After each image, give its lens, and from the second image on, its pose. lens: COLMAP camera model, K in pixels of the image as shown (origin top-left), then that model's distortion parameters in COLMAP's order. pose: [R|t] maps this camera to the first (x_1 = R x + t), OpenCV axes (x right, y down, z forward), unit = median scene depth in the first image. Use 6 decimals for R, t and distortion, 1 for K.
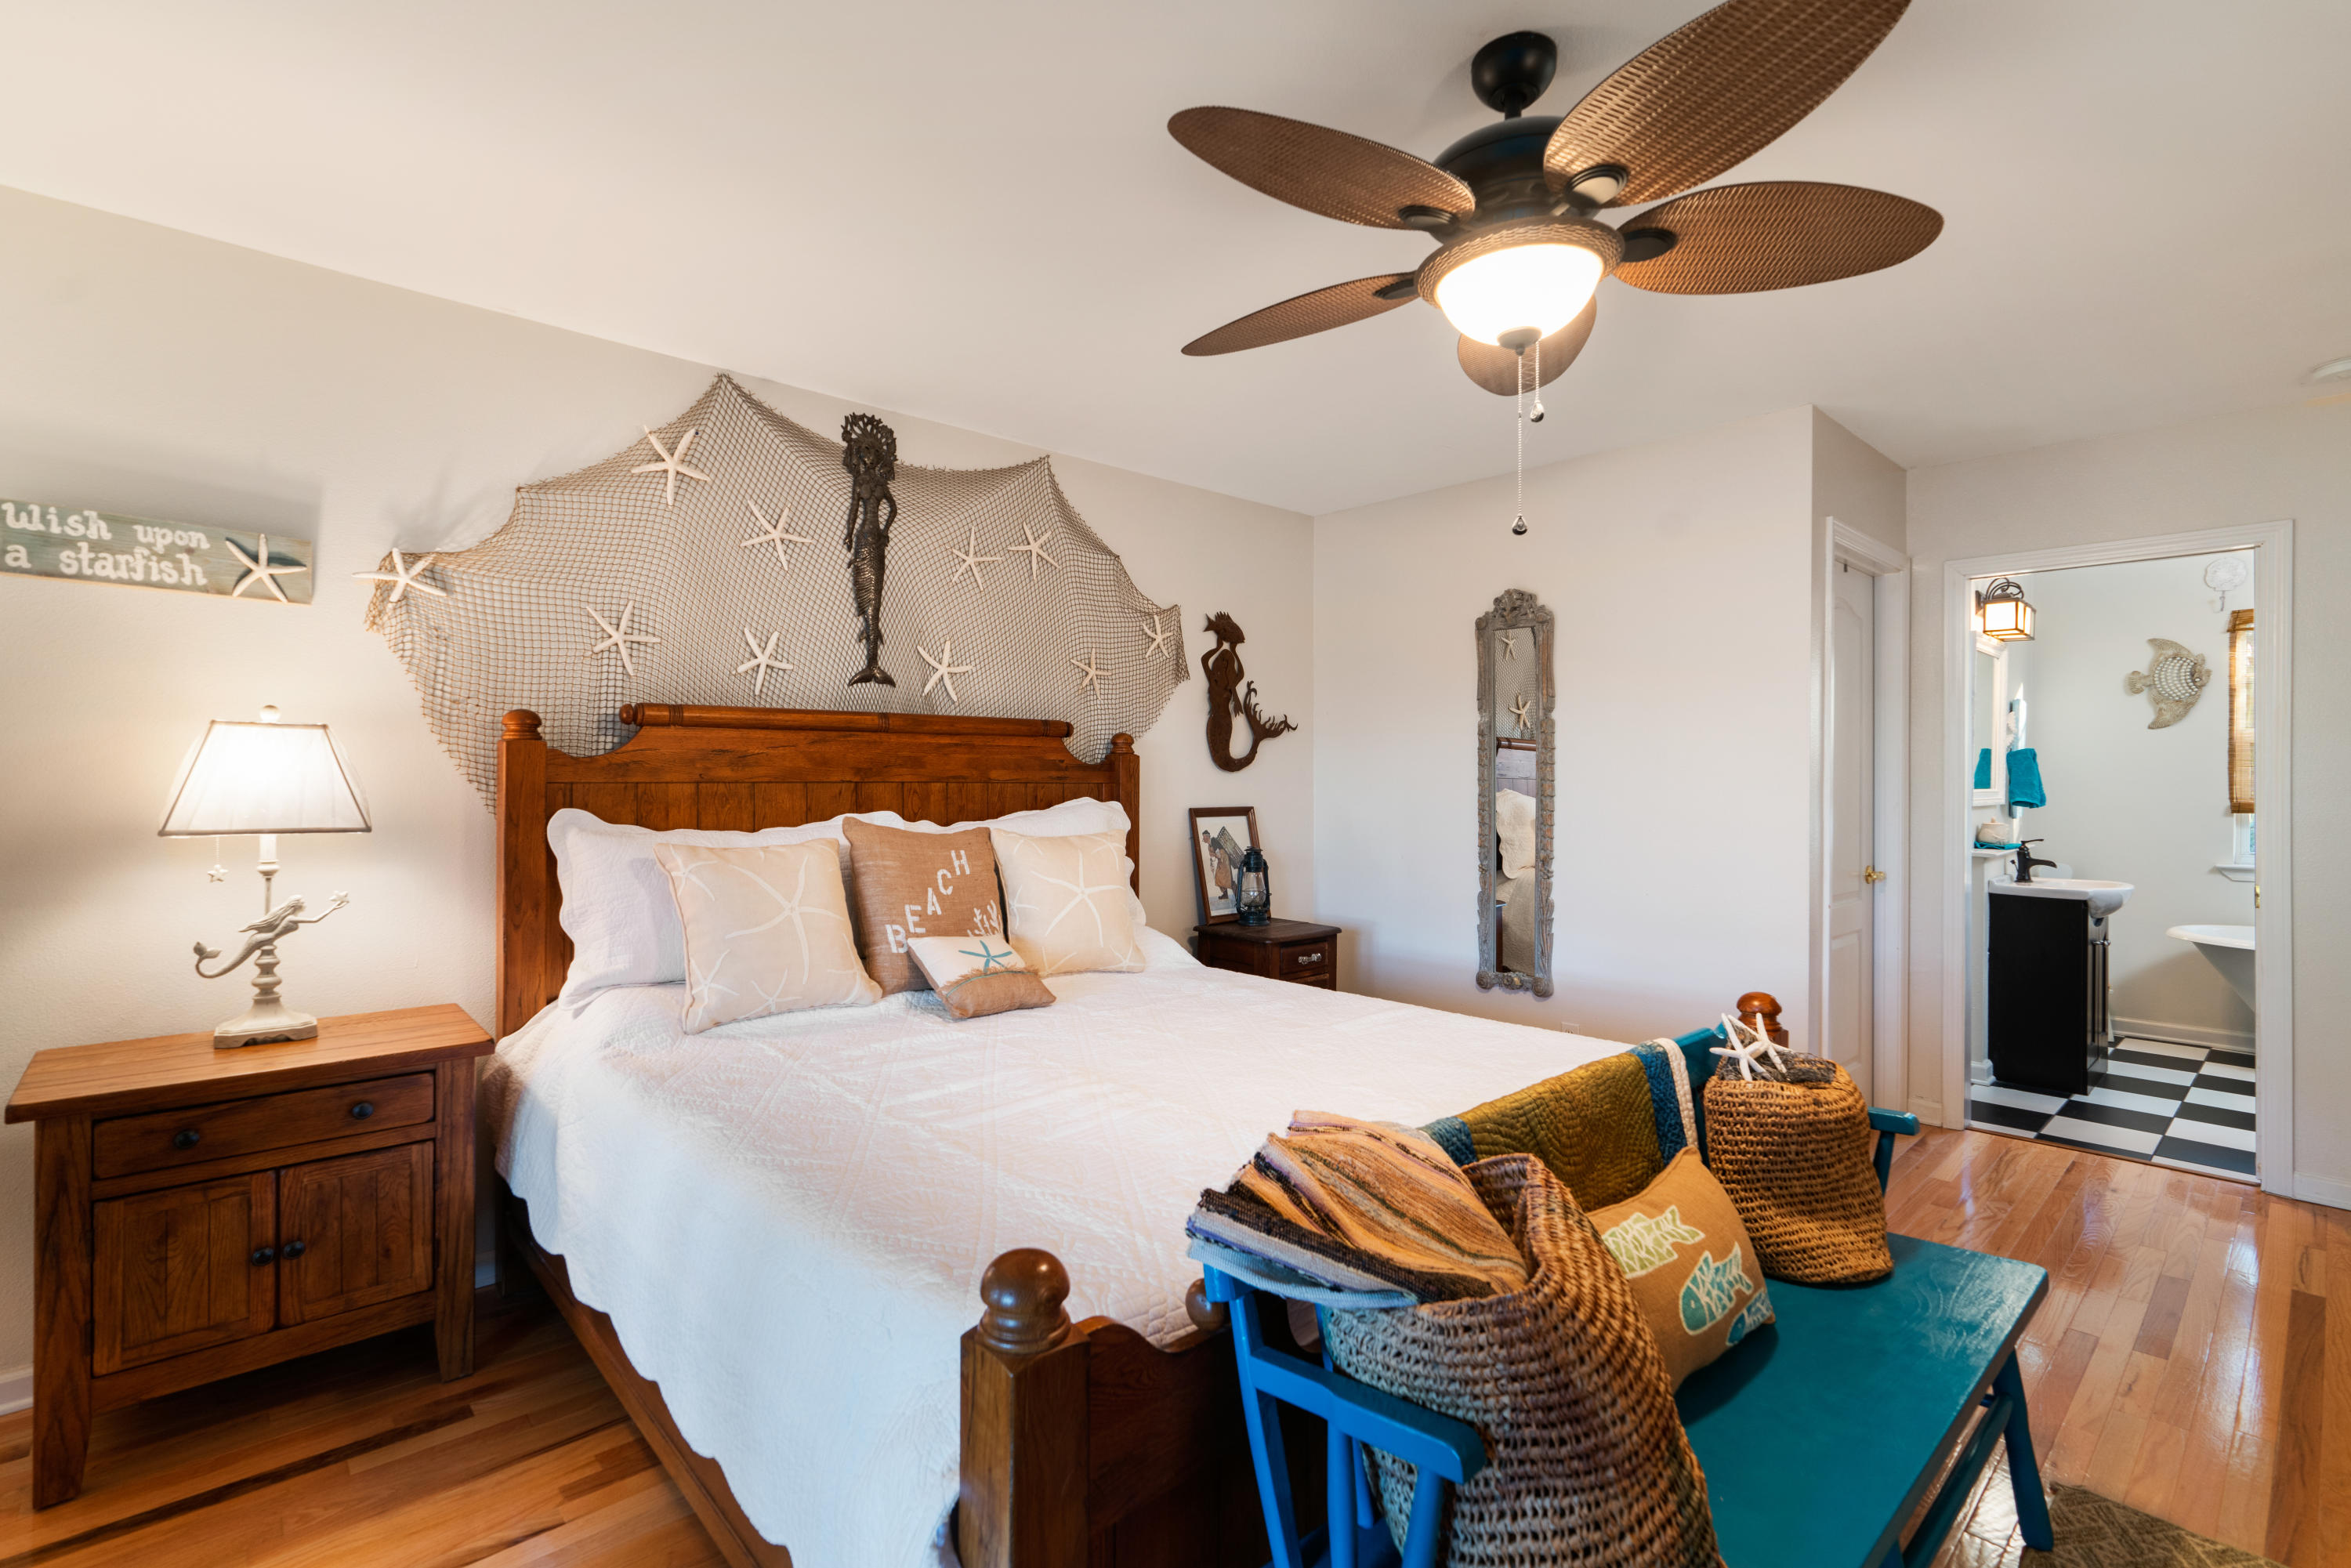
lens RADIAL K [[1071.5, 0, 1167.3], [0, 1071.5, 774.9], [0, 0, 1]] dist [-0.012891, 0.003830]
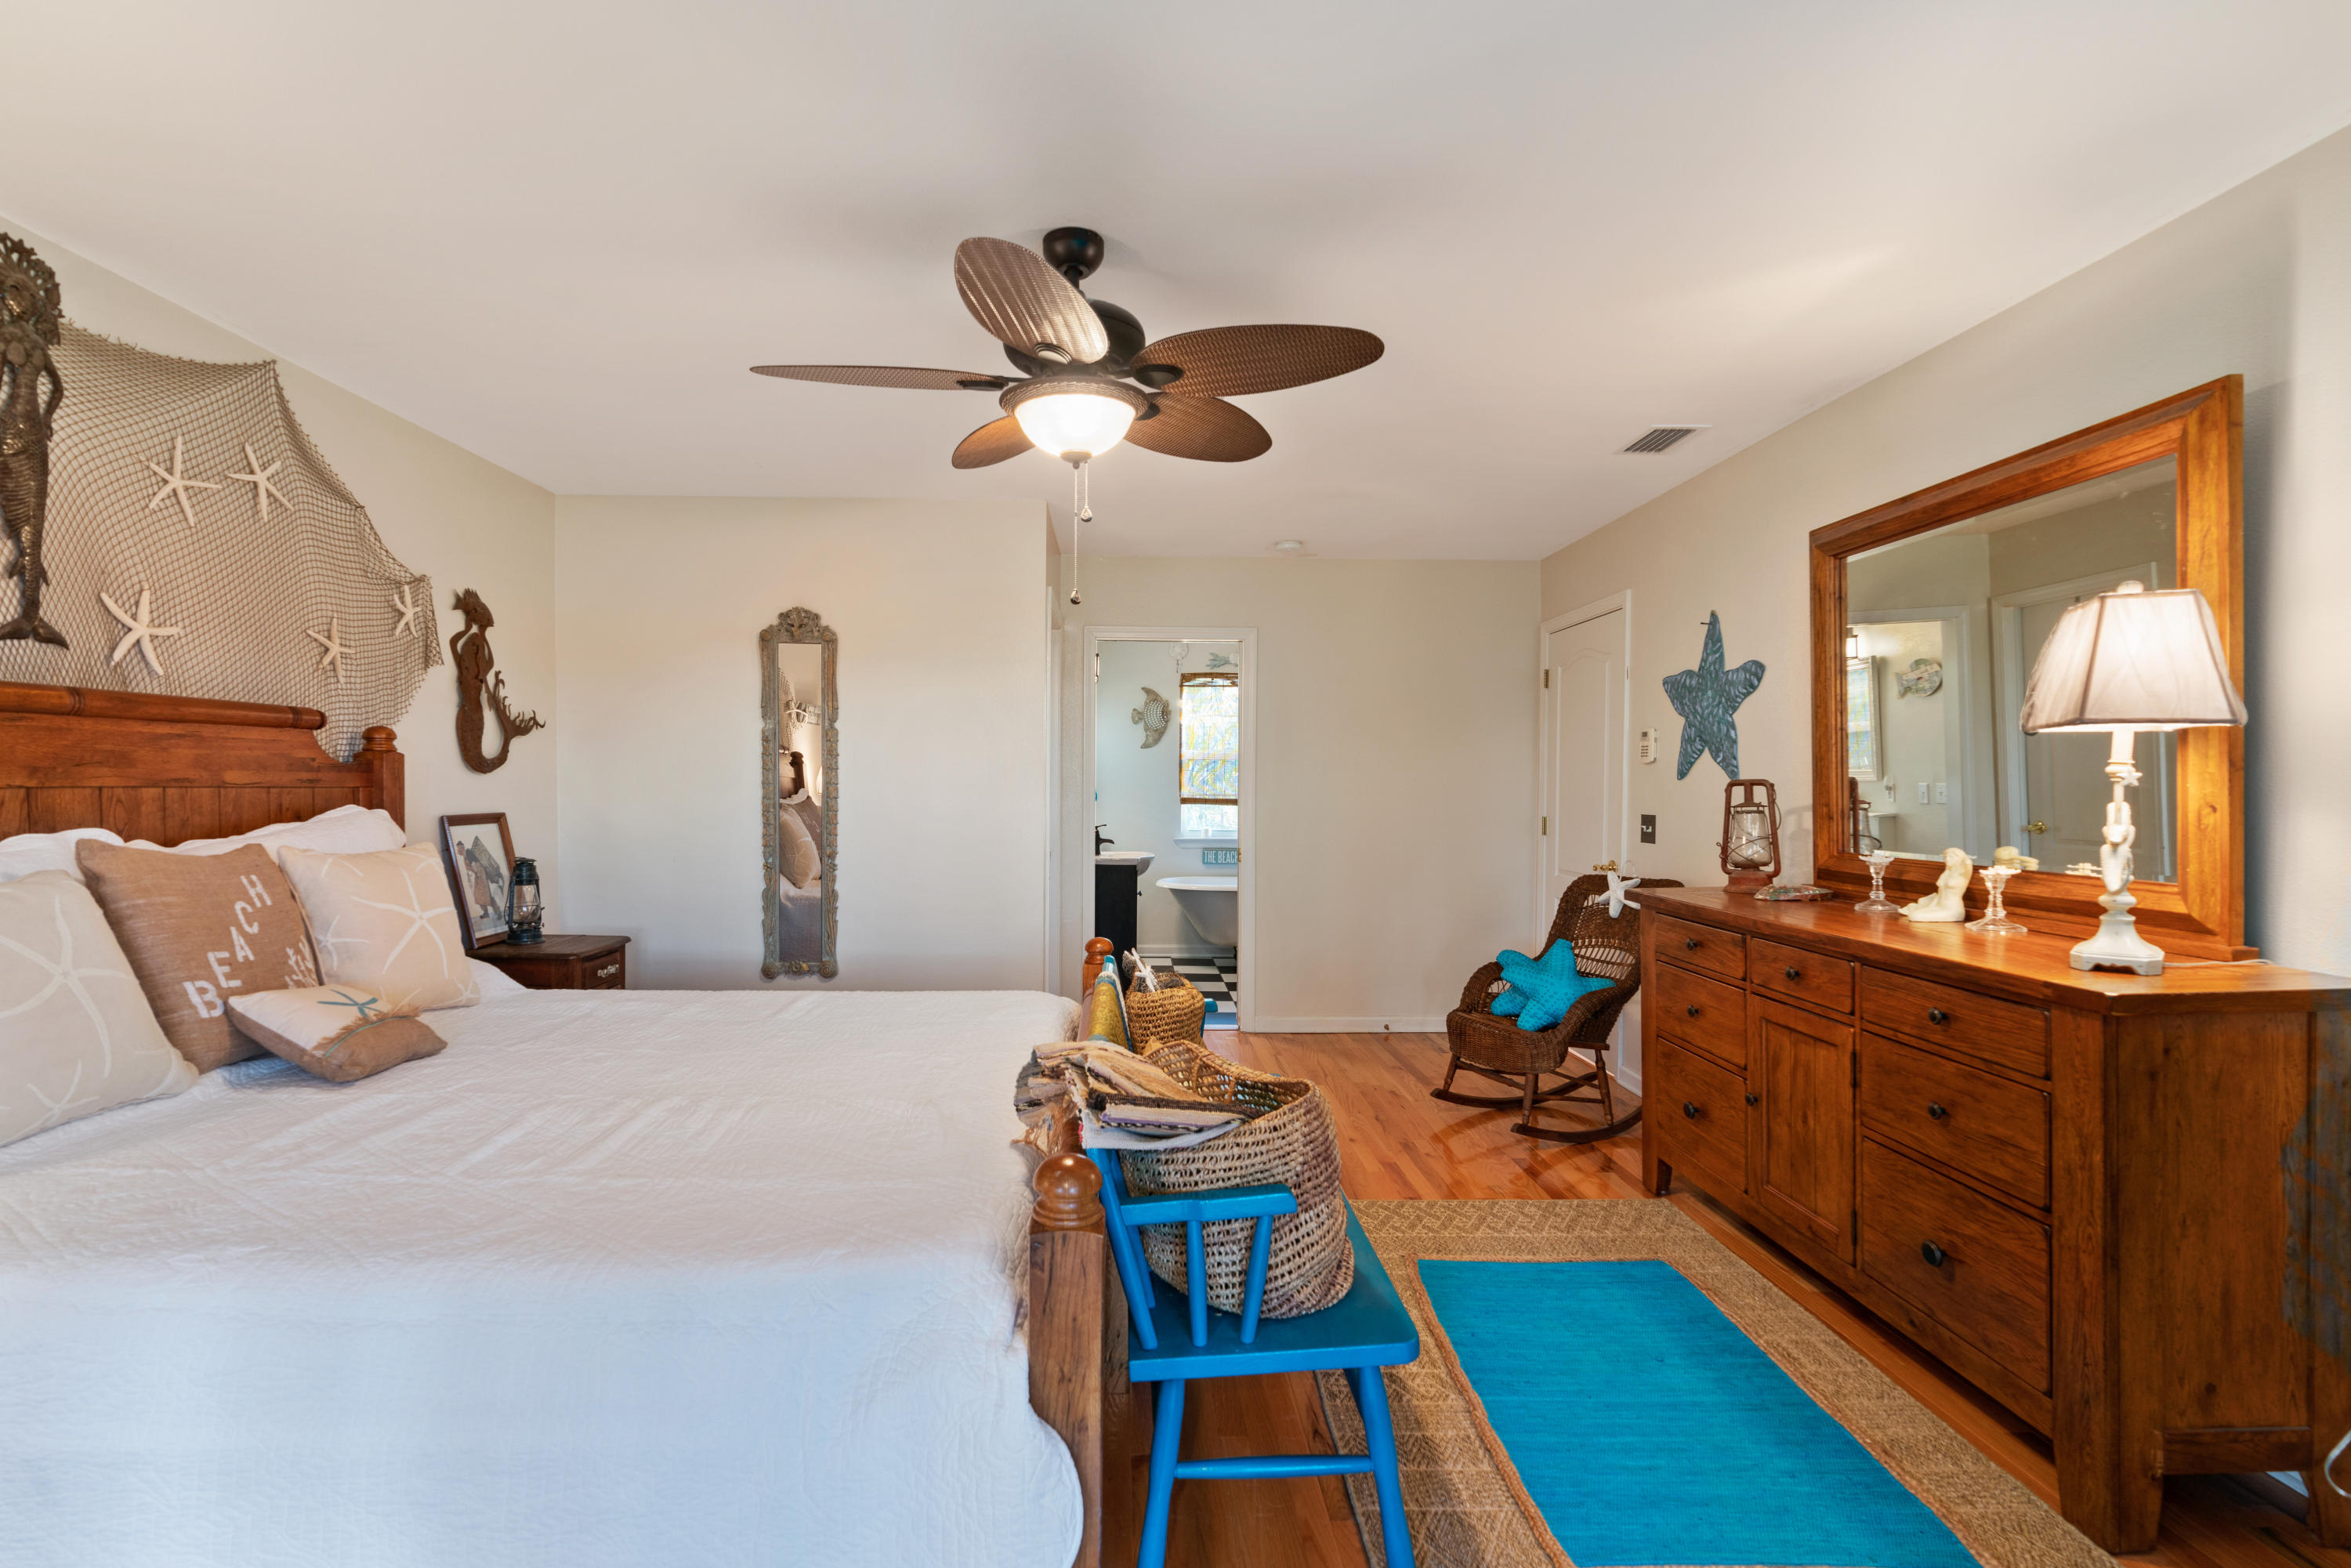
lens RADIAL K [[1071.5, 0, 1139.2], [0, 1071.5, 804.9], [0, 0, 1]] dist [-0.012891, 0.003830]
pose [[0.659238, -0.014374, 0.751797, -0.303704], [-0.007433, 0.999644, 0.025630, -0.004112], [-0.751898, -0.022484, 0.658896, 0.024715]]
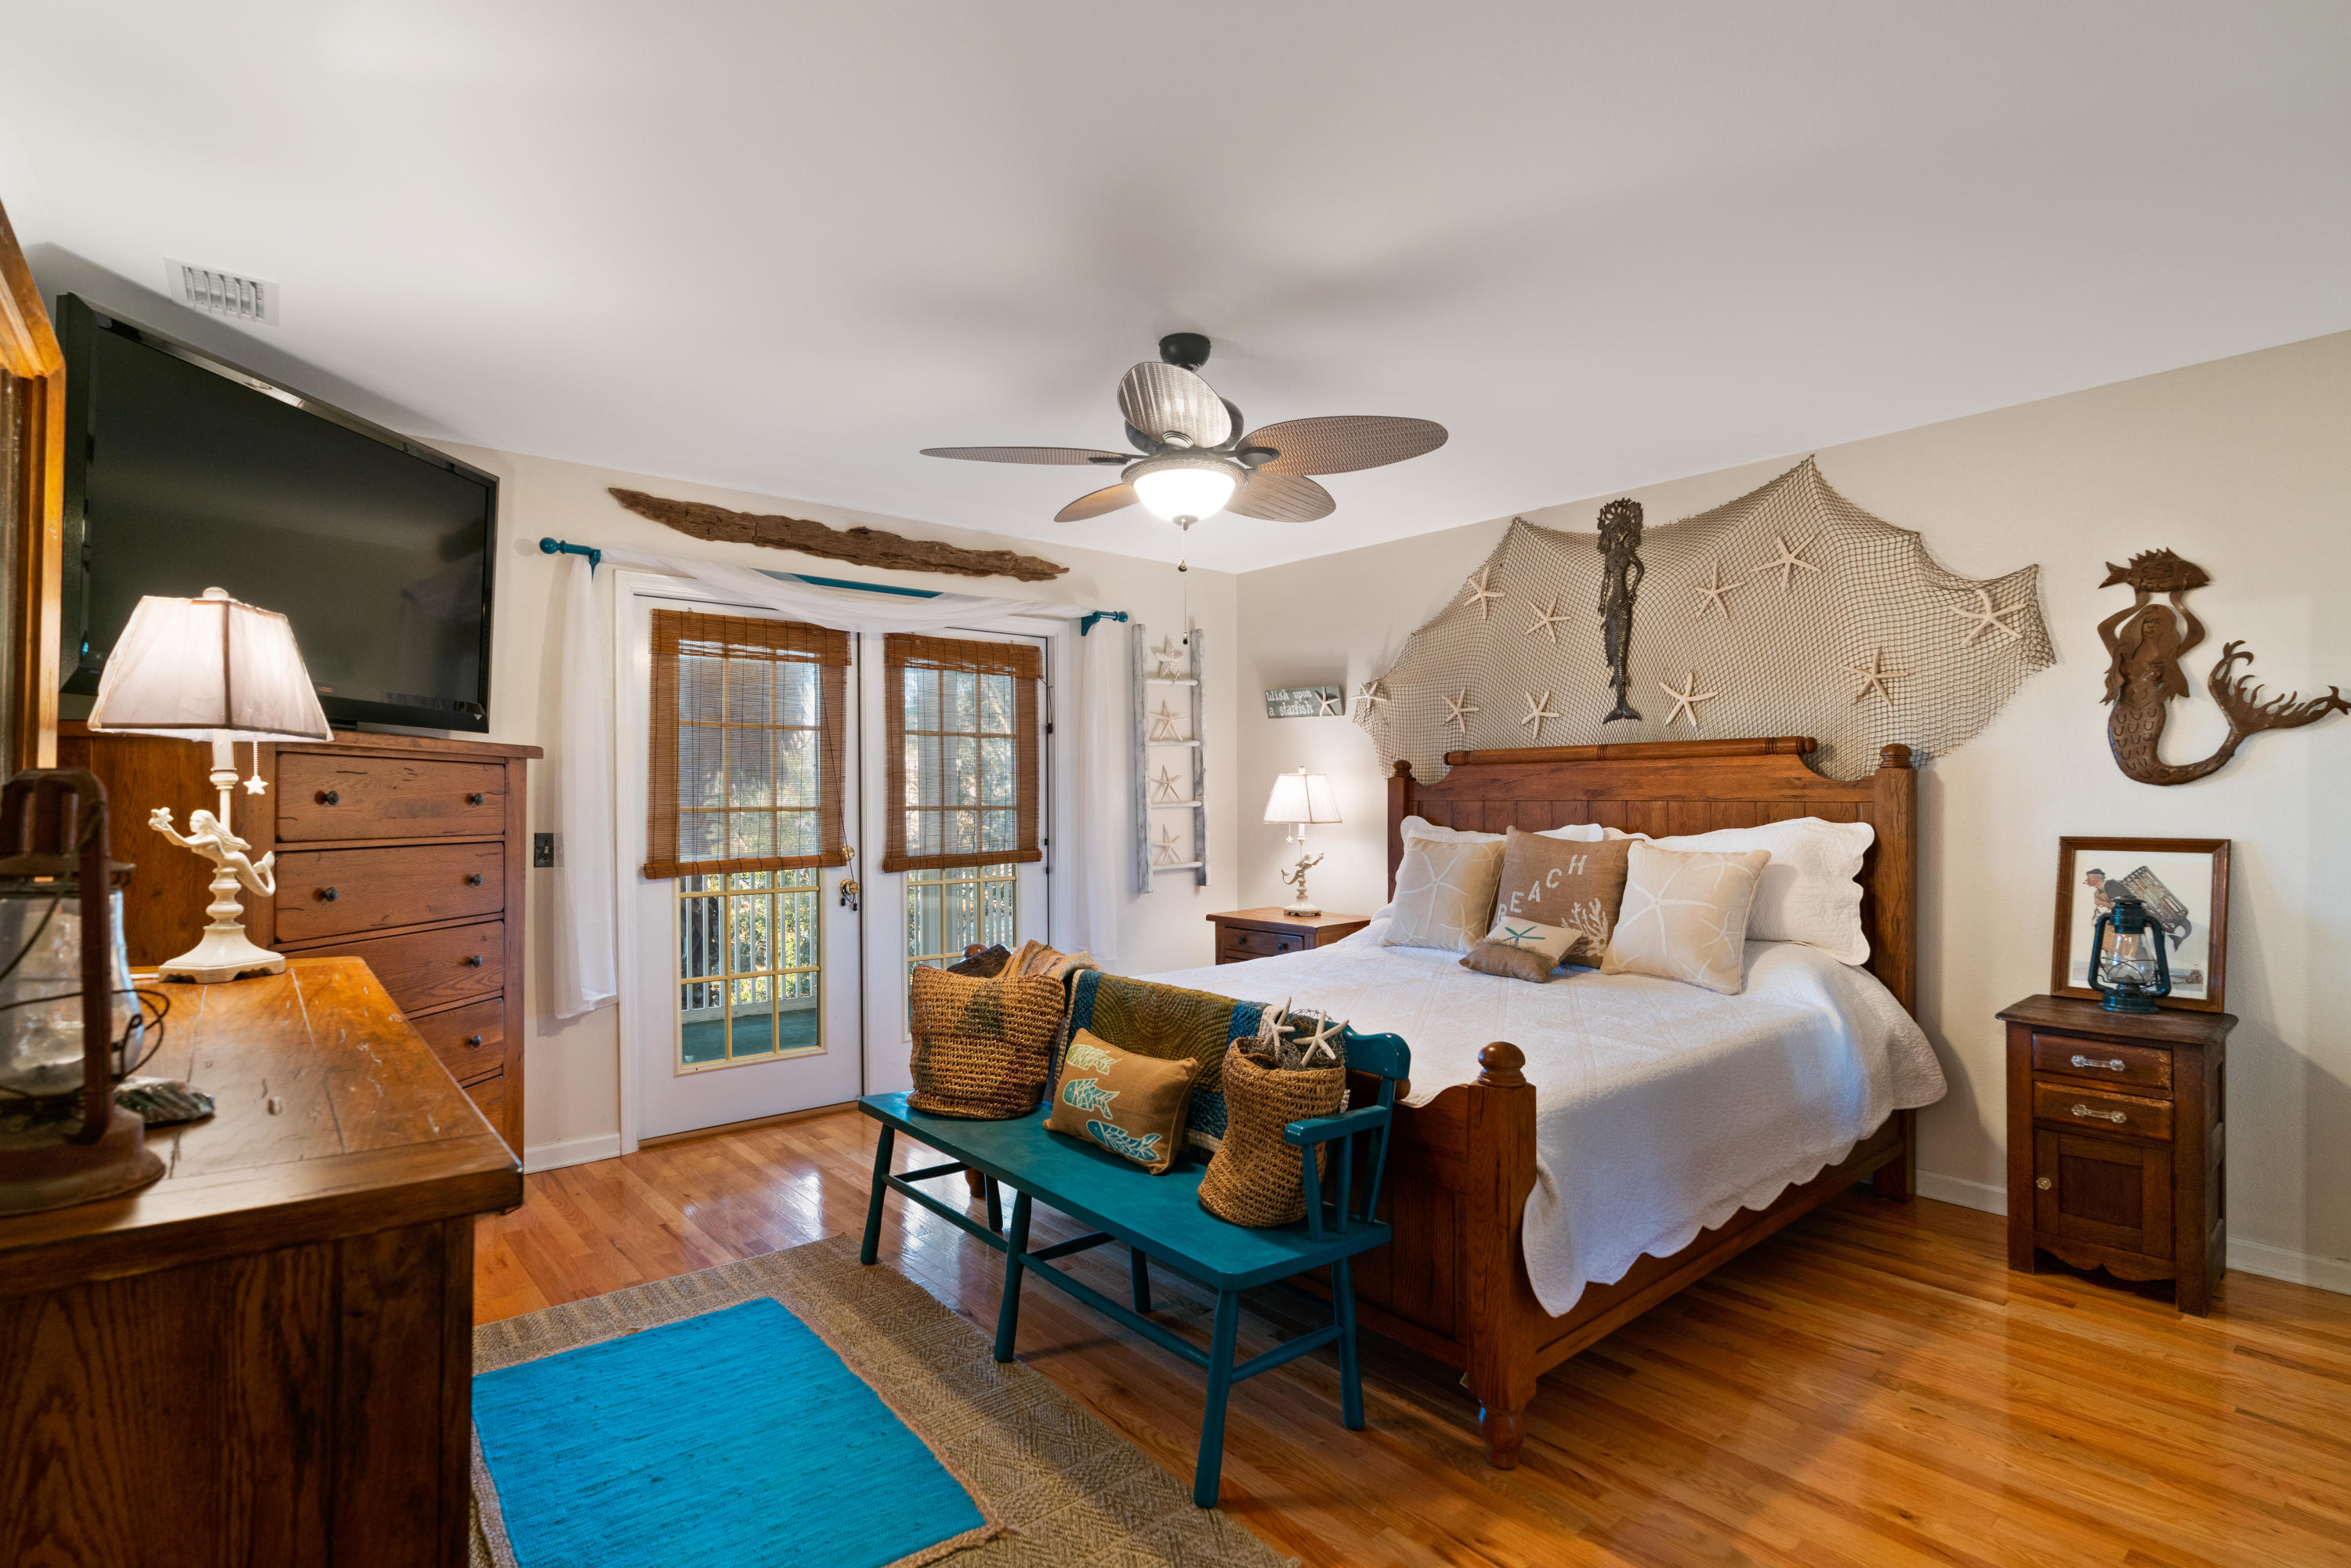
lens RADIAL K [[1143.9, 0, 1165.9], [0, 1143.9, 792.3], [0, 0, 1]] dist [-0.002477, 0.001603]
pose [[-0.032743, -0.005901, -0.999446, 0.990860], [0.007321, 0.999954, -0.006144, 0.001541], [0.999437, -0.007518, -0.032699, 0.496973]]
